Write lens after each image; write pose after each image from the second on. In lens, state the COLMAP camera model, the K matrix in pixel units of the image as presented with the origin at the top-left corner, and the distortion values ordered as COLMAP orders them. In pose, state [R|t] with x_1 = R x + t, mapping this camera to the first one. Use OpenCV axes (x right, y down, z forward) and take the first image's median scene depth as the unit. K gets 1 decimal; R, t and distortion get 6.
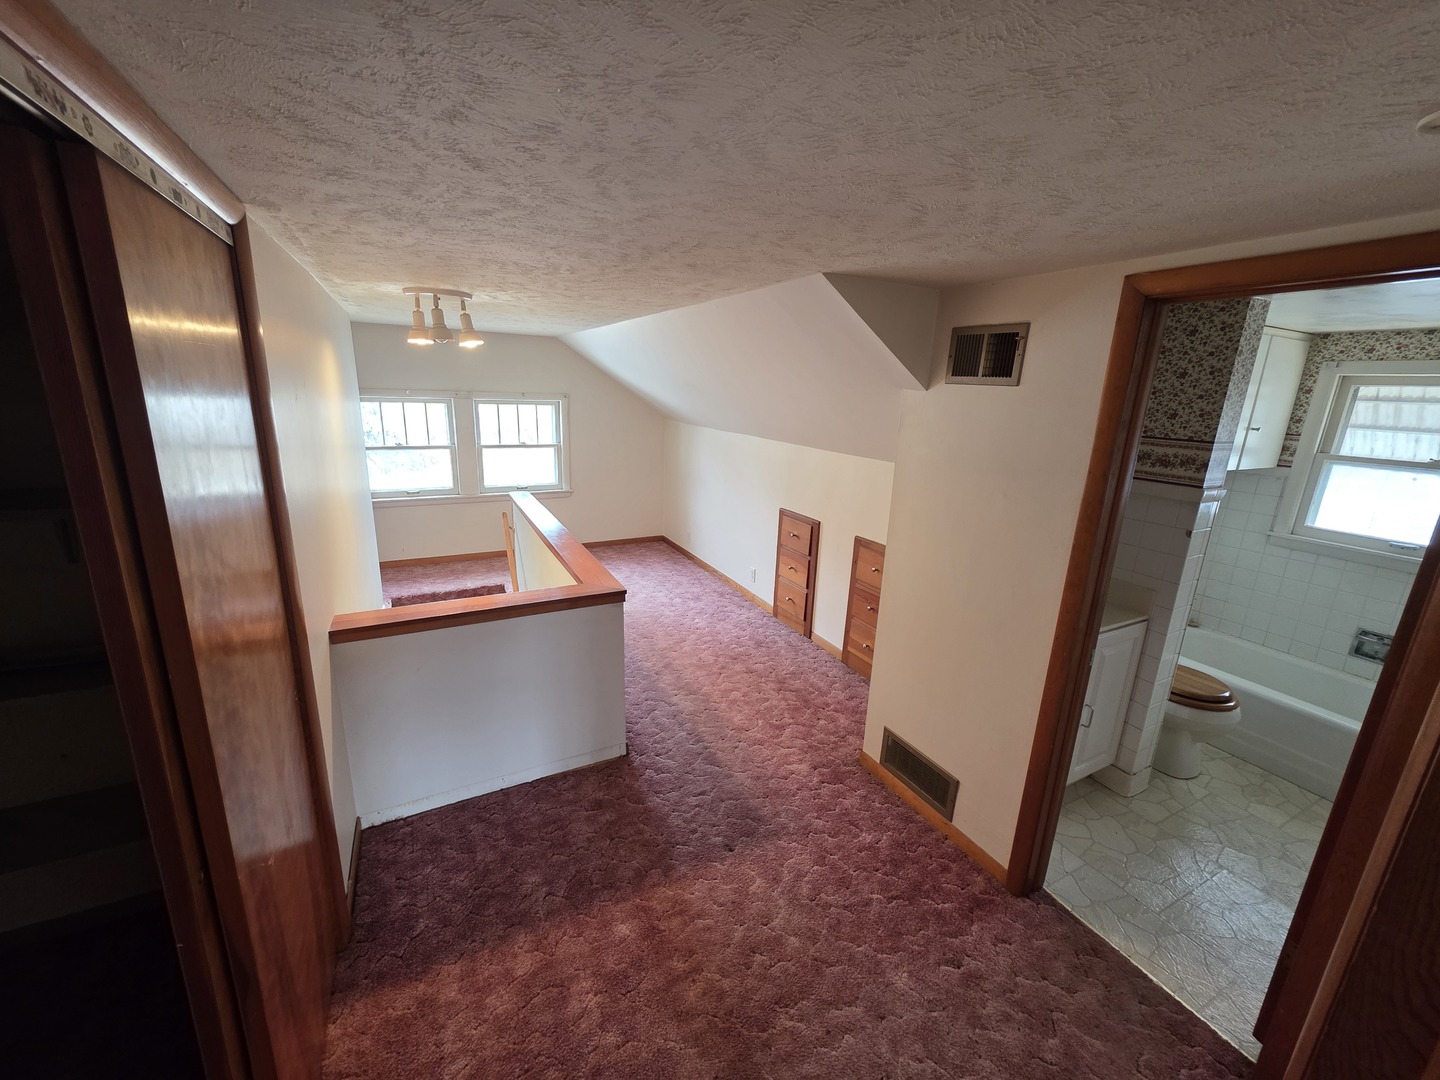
lens RADIAL K [[576.0, 0, 718.2], [0, 576.0, 540.4], [0, 0, 1]] dist [0.000834, 0.000729]
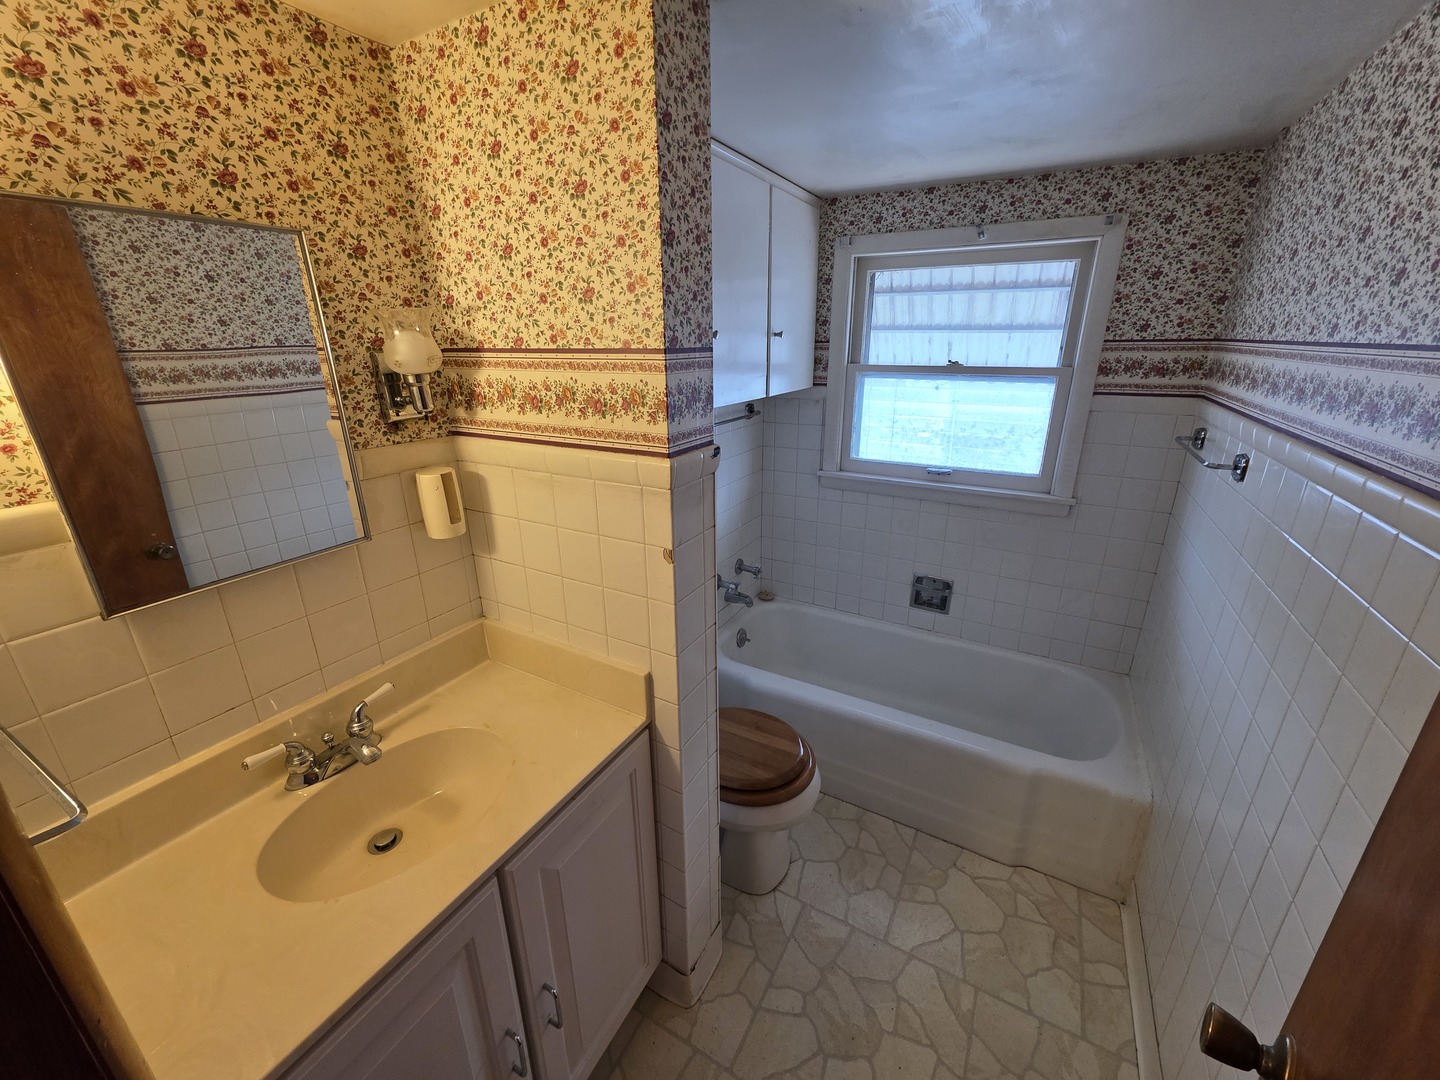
lens RADIAL K [[576.0, 0, 721.7], [0, 576.0, 541.9], [0, 0, 1]] dist [0.000834, 0.000729]
pose [[0.833060, -0.224994, 0.505359, 0.461497], [0.176547, 0.973912, 0.142572, -0.060327], [-0.524253, -0.029551, 0.851049, 0.433122]]
